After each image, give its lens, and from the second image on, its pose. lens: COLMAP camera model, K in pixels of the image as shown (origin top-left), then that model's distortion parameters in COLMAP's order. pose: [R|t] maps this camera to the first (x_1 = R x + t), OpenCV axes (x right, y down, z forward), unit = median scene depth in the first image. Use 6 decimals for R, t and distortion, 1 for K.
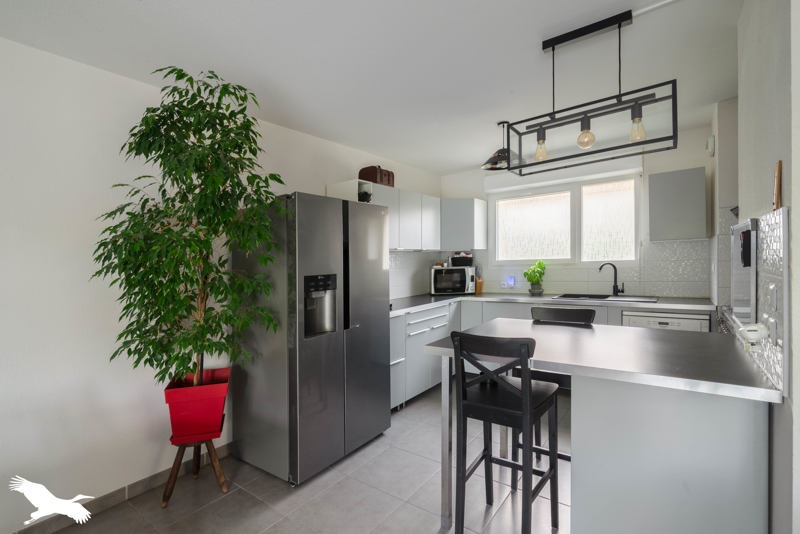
lens RADIAL K [[367.7, 0, 401.0], [0, 367.7, 262.4], [0, 0, 1]] dist [-0.001352, -0.000121]
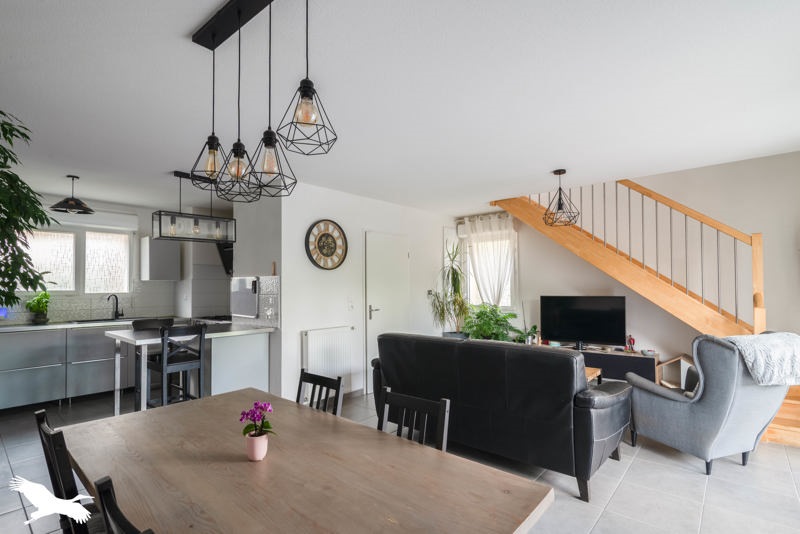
lens RADIAL K [[395.4, 0, 401.2], [0, 395.4, 291.9], [0, 0, 1]] dist [0.000002, -0.000003]
pose [[0.064217, 0.021165, 0.997711, -0.801236], [0.004777, 0.999757, -0.021516, 0.028160], [-0.997925, 0.006148, 0.064100, -0.136649]]
